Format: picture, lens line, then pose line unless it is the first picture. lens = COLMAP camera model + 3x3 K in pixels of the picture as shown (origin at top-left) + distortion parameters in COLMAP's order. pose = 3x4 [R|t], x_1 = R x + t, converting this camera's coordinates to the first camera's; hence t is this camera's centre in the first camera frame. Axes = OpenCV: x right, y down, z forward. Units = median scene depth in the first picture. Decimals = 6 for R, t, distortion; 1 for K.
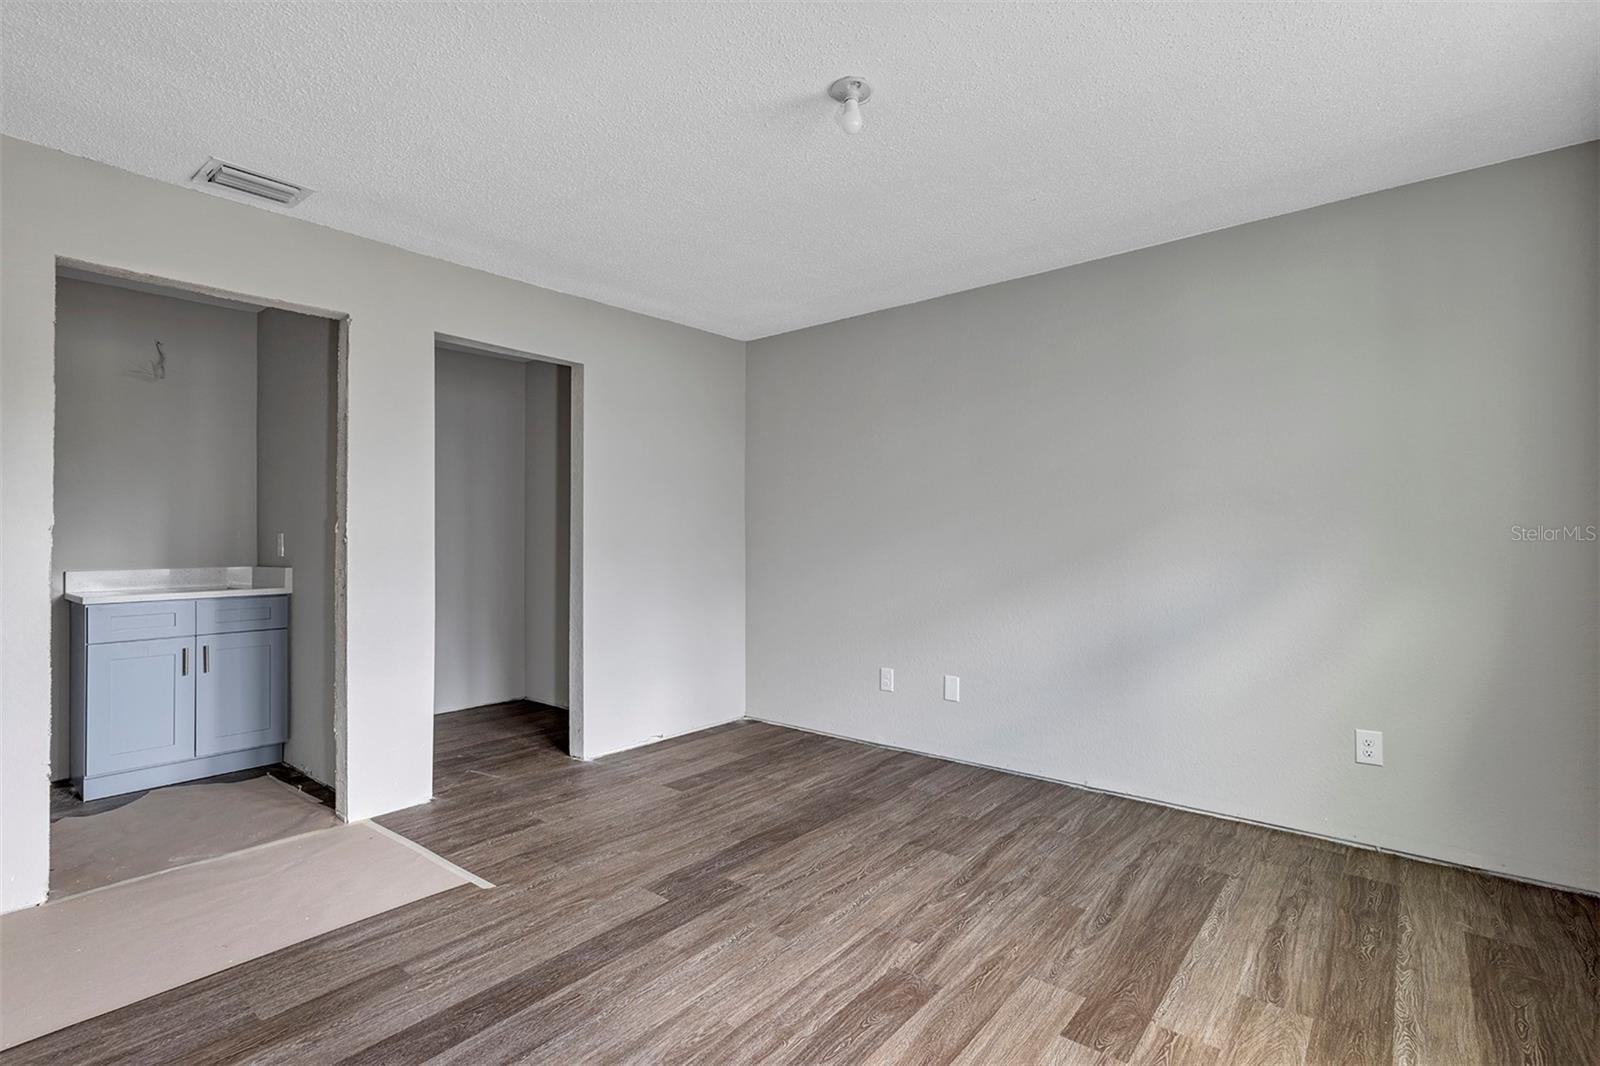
lens RADIAL K [[756.0, 0, 796.8], [0, 756.0, 531.6], [0, 0, 1]] dist [0.000031, 0.000691]
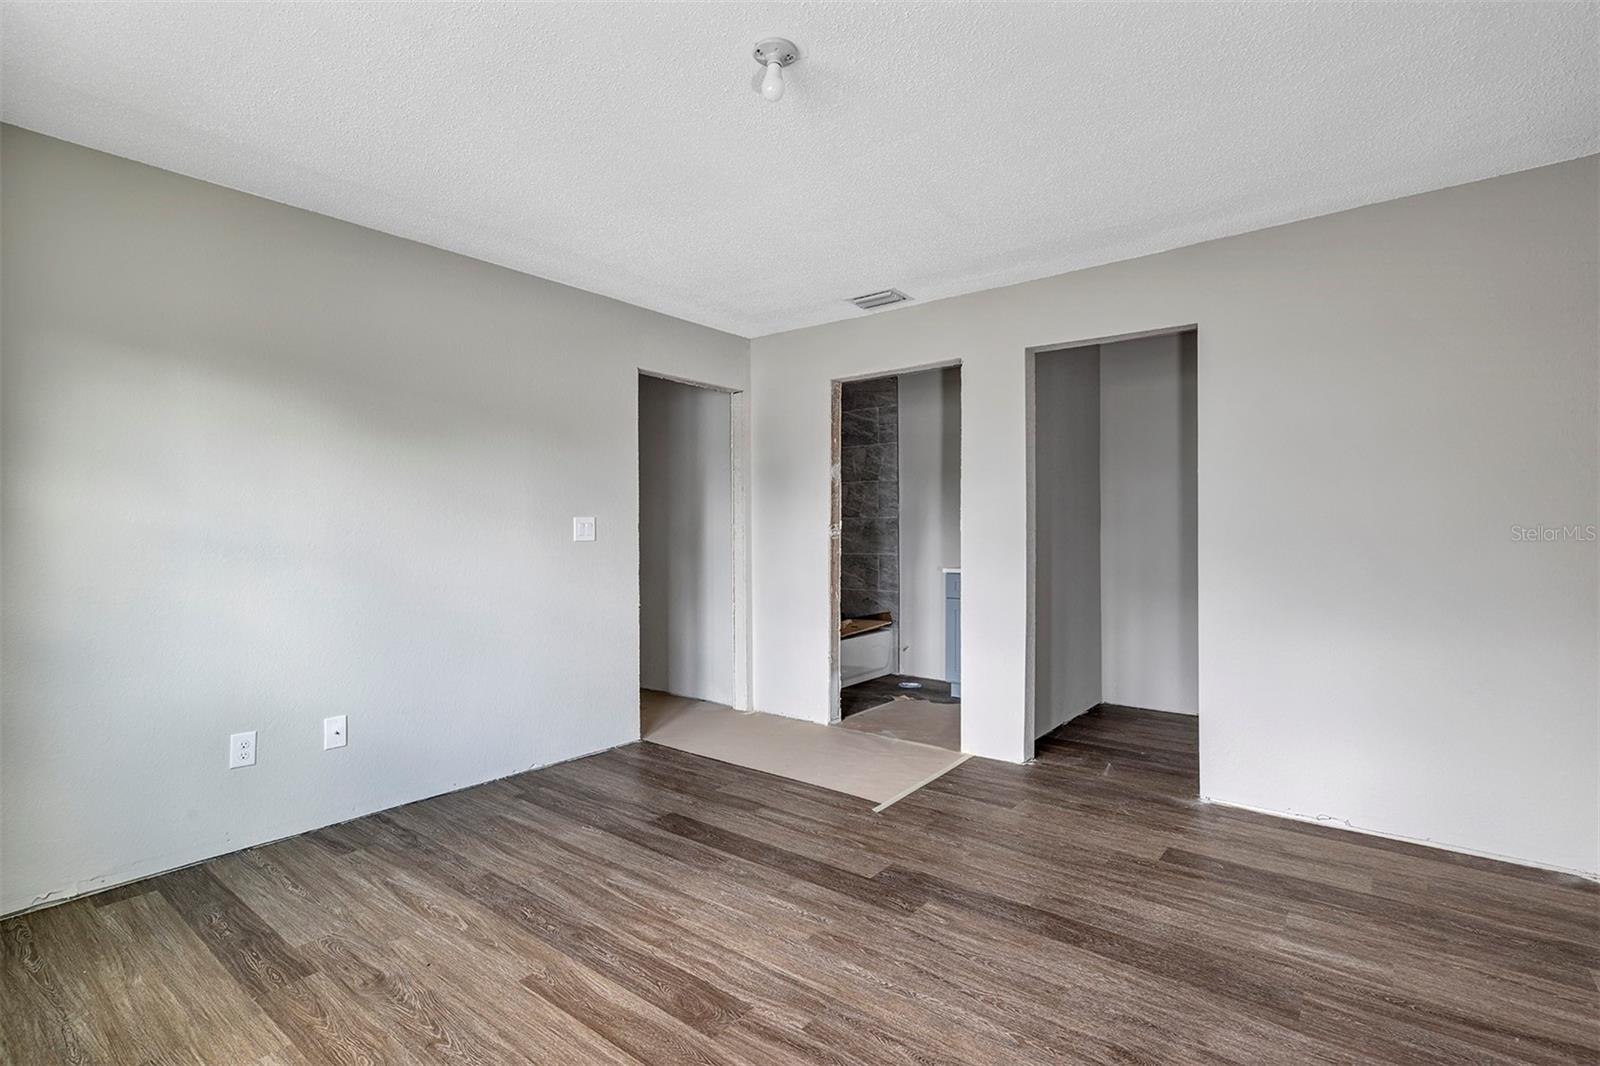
lens RADIAL K [[756.0, 0, 796.8], [0, 756.0, 531.6], [0, 0, 1]] dist [0.000031, 0.000691]
pose [[0.022012, 0.003249, -0.999752, 0.771550], [0.009197, 0.999952, 0.003452, 0.000664], [0.999715, -0.009271, 0.021981, 0.771182]]
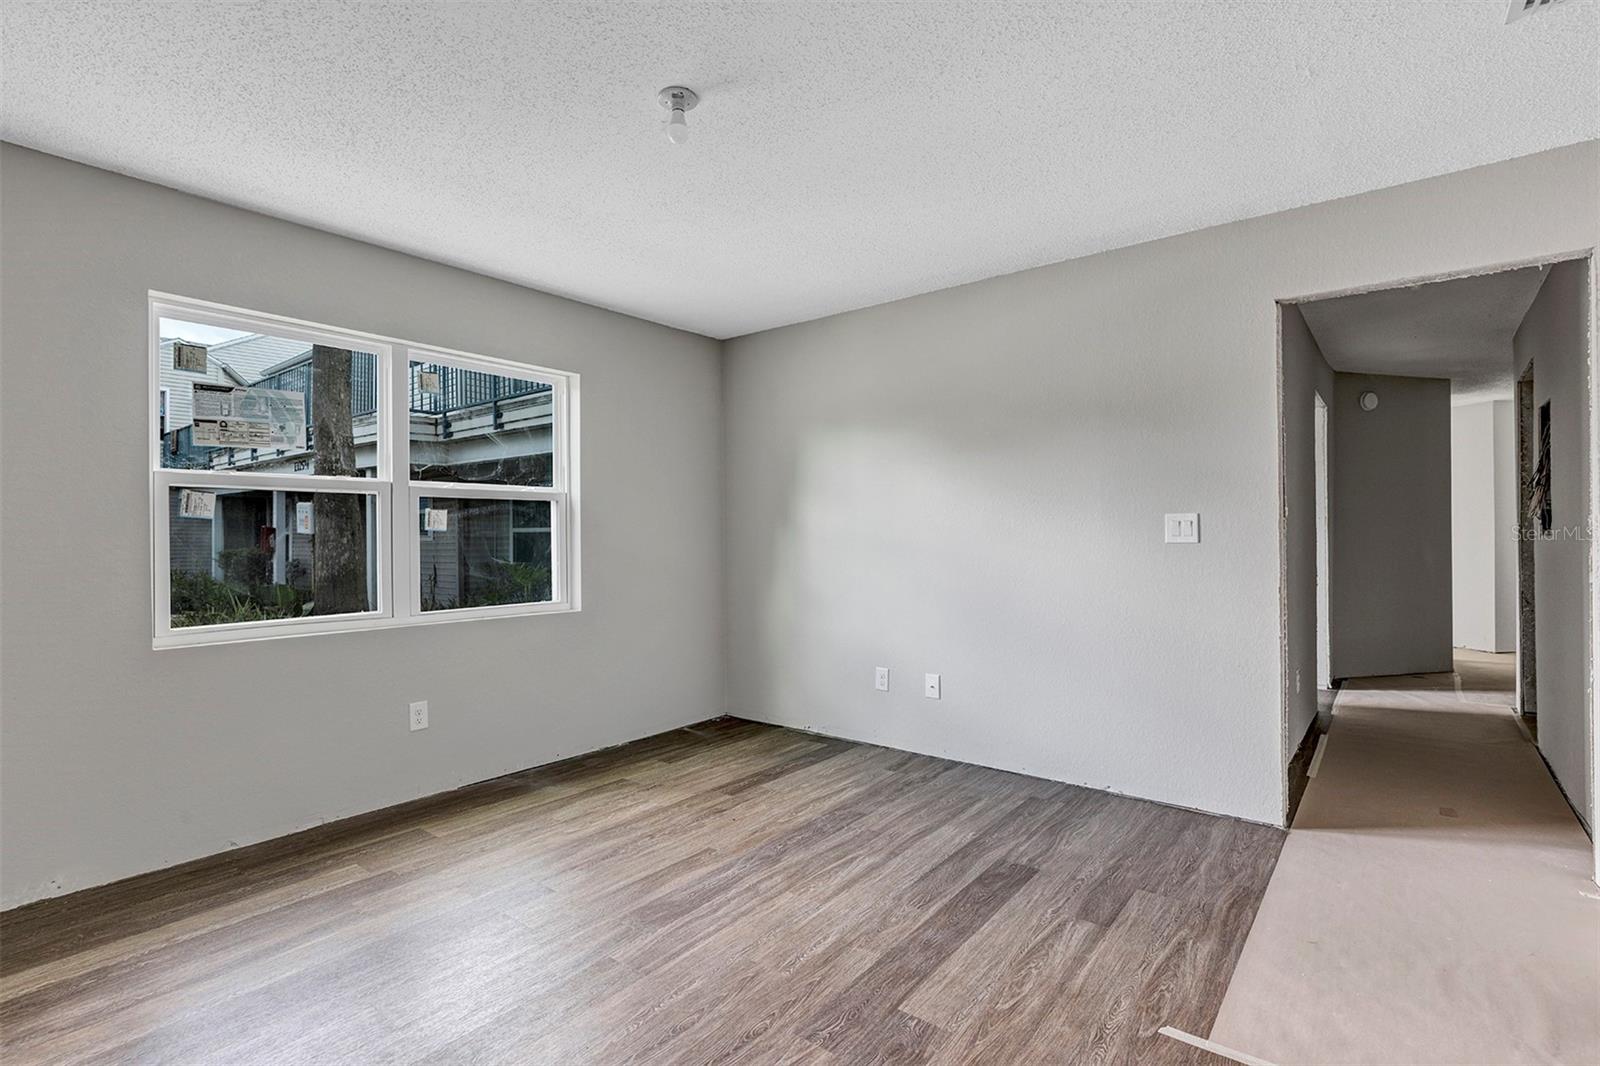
lens RADIAL K [[760.3, 0, 785.6], [0, 760.3, 531.4], [0, 0, 1]] dist [-0.000804, 0.000046]
pose [[-0.999893, 0.008850, -0.011658, -0.044622], [0.008965, 0.999911, -0.009832, 0.008903], [0.011570, -0.009935, -0.999884, 1.556546]]
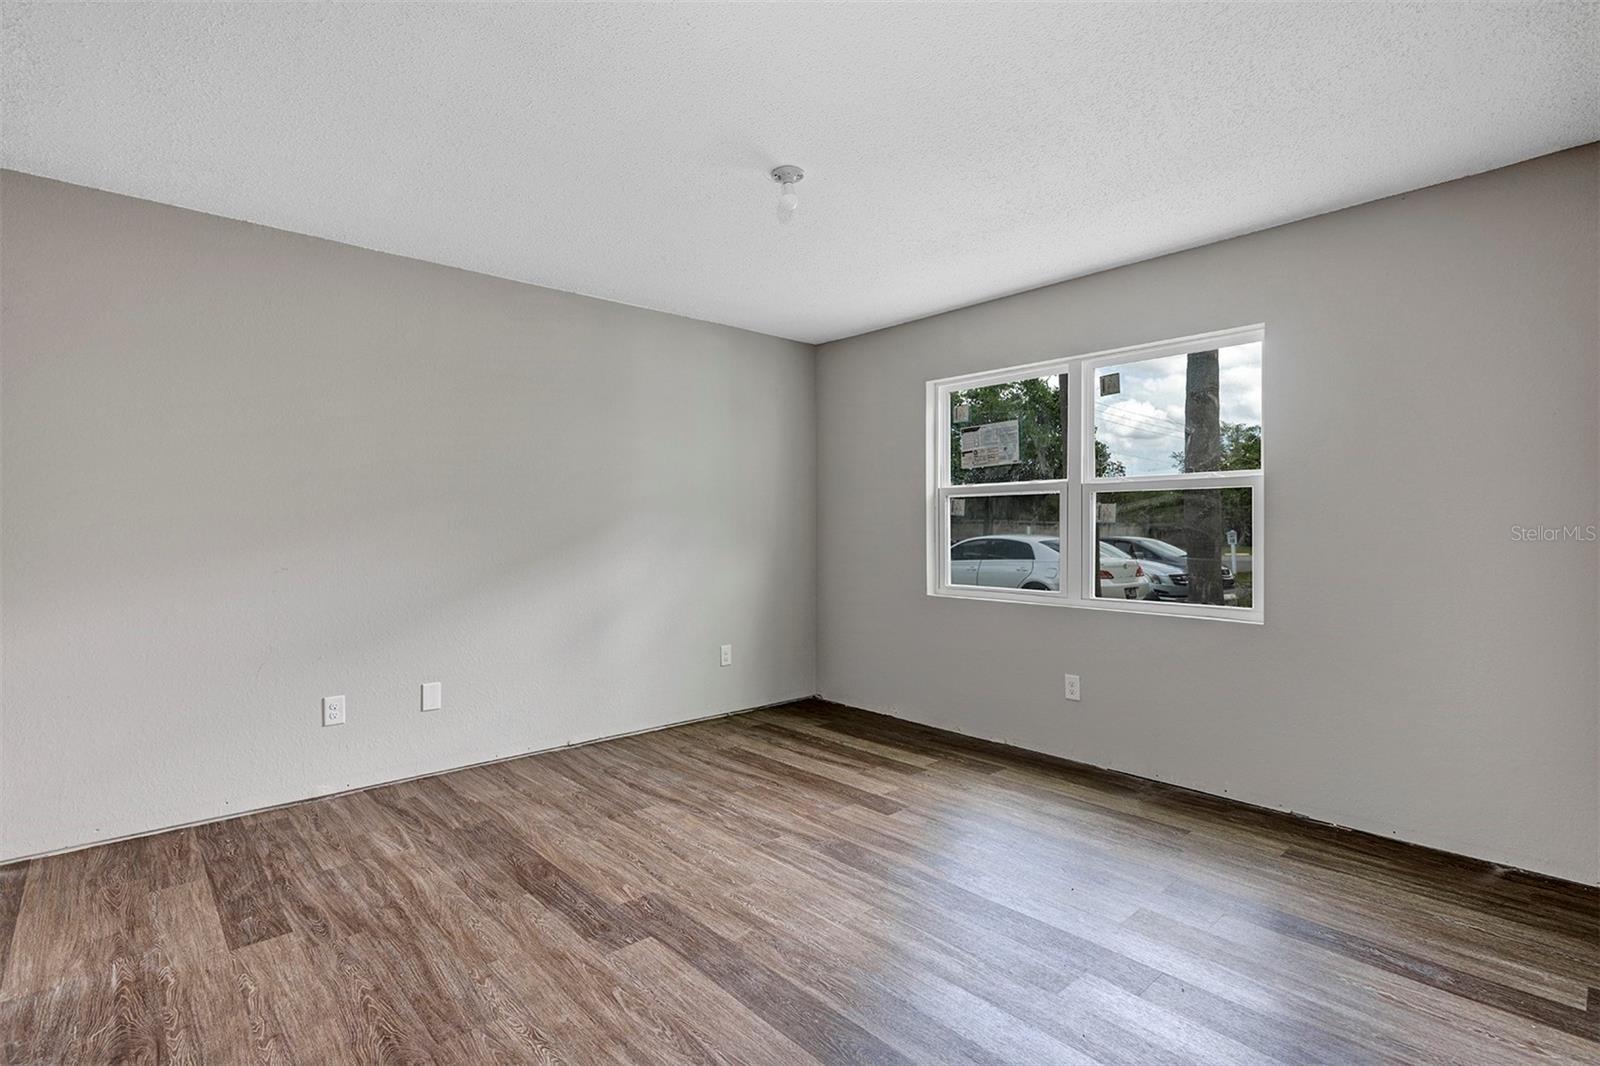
lens RADIAL K [[756.0, 0, 796.8], [0, 756.0, 531.6], [0, 0, 1]] dist [0.000031, 0.000691]
pose [[0.143694, -0.001137, 0.989622, -0.901173], [-0.005729, 0.999982, 0.001981, 0.006020], [-0.989606, -0.005954, 0.143684, 0.617656]]
